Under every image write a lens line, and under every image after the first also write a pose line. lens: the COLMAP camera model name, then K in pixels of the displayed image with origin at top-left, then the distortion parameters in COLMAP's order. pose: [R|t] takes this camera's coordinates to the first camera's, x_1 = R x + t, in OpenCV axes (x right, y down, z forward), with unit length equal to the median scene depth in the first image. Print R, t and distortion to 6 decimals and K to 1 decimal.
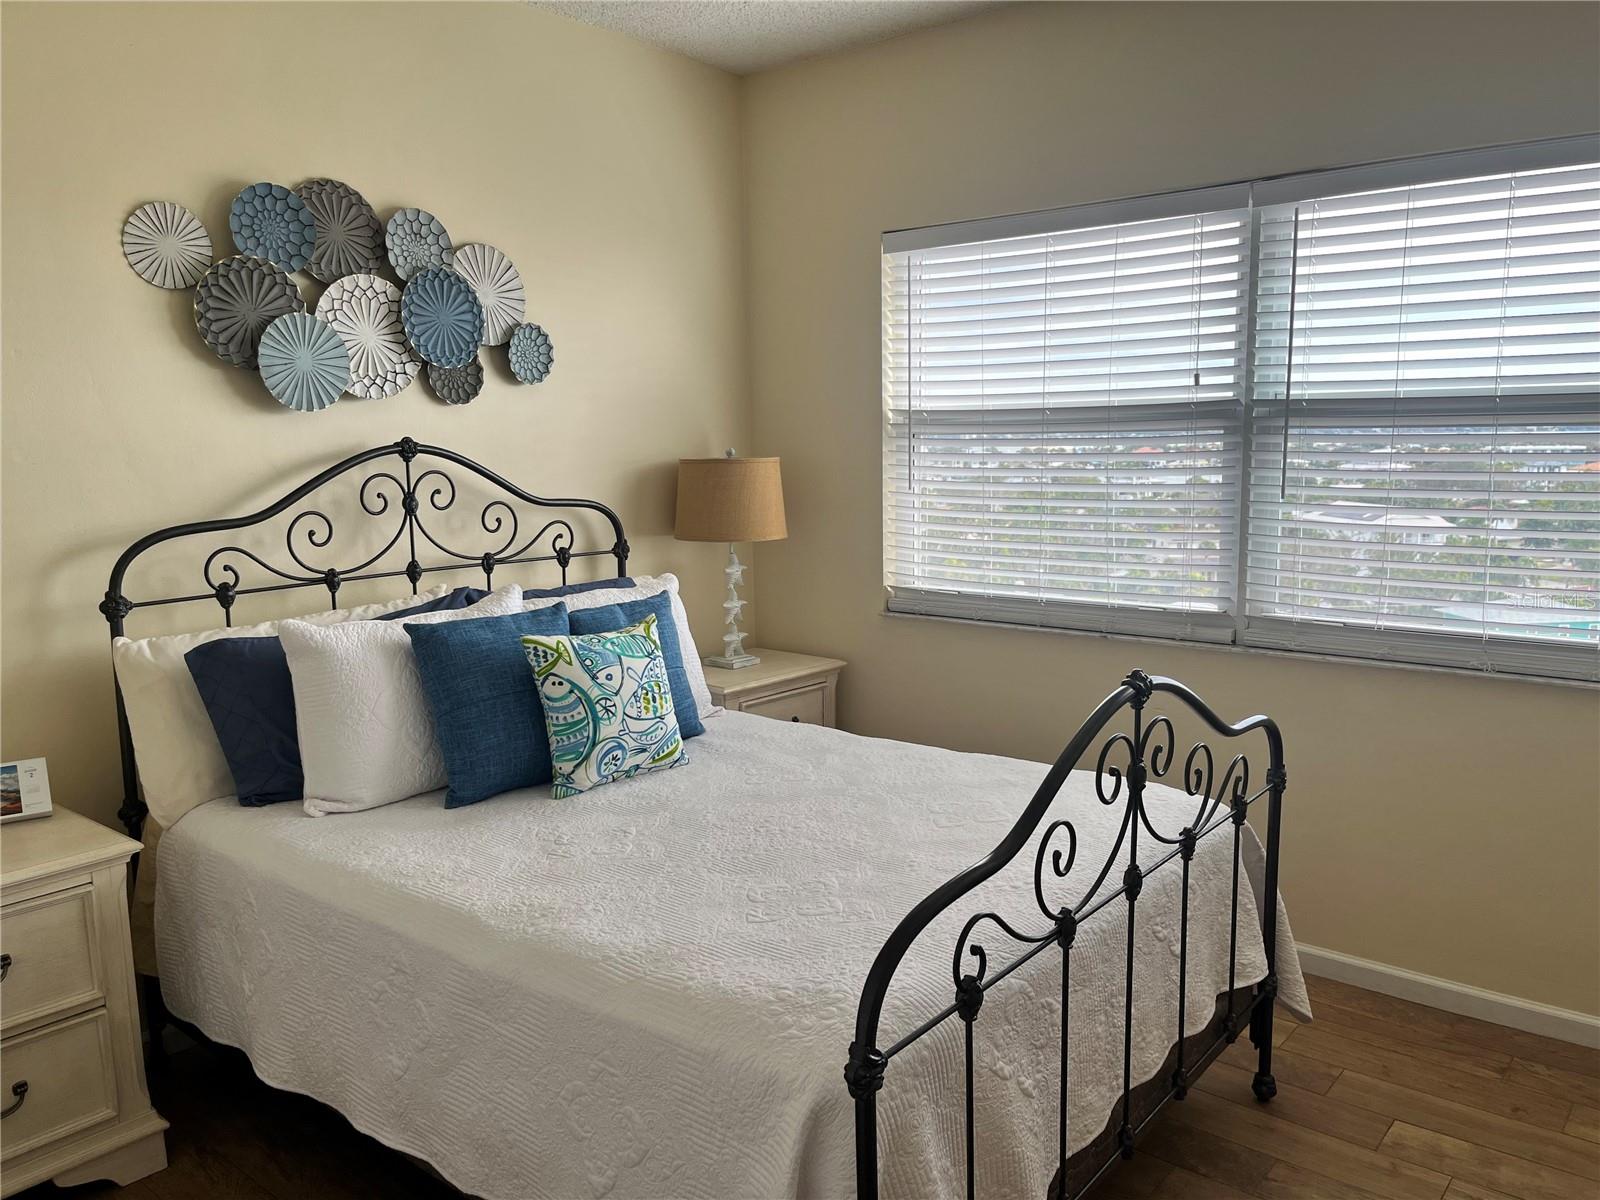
lens RADIAL K [[1213.7, 0, 813.5], [0, 1213.7, 607.1], [0, 0, 1]] dist [0.049511, -0.058187]
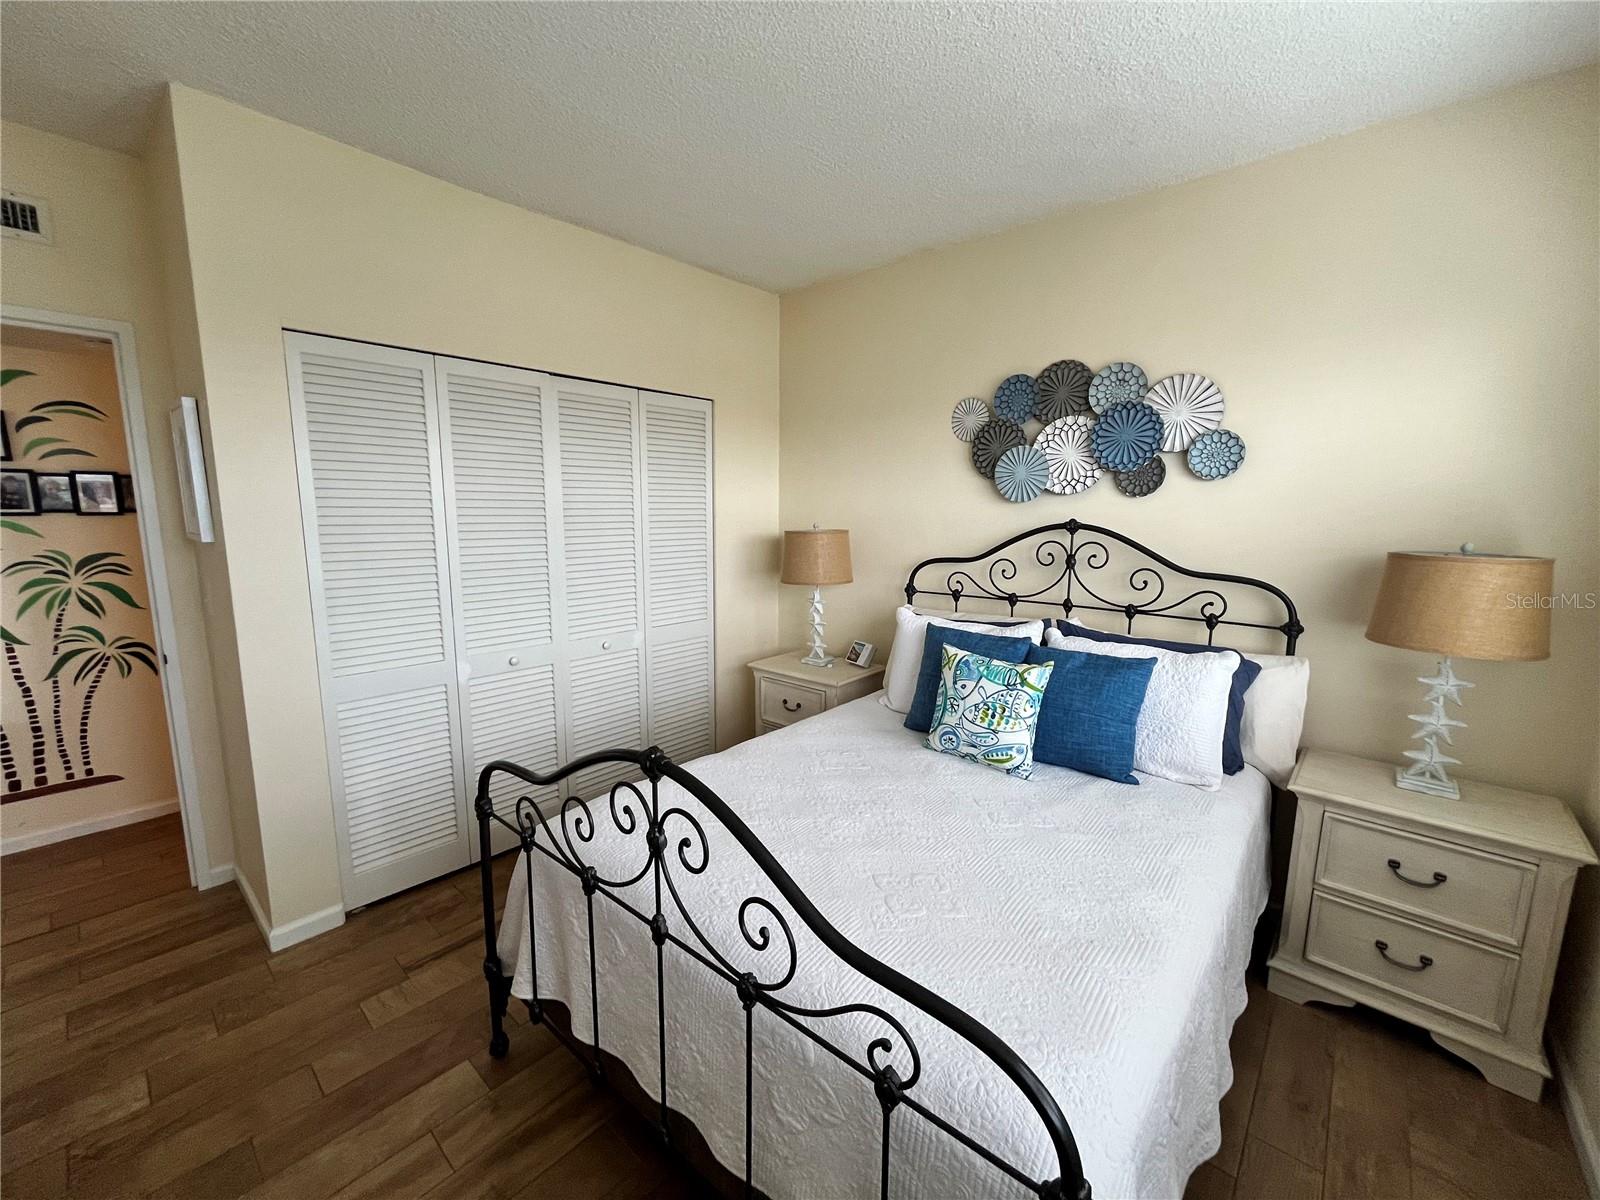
lens RADIAL K [[642.2, 0, 803.6], [0, 642.2, 606.0], [0, 0, 1]] dist [-0.001689, -0.000962]
pose [[-0.030038, 0.164364, -0.985942, 0.515420], [-0.151675, 0.974215, 0.167030, -0.120489], [0.987974, 0.154560, -0.004333, 0.712559]]
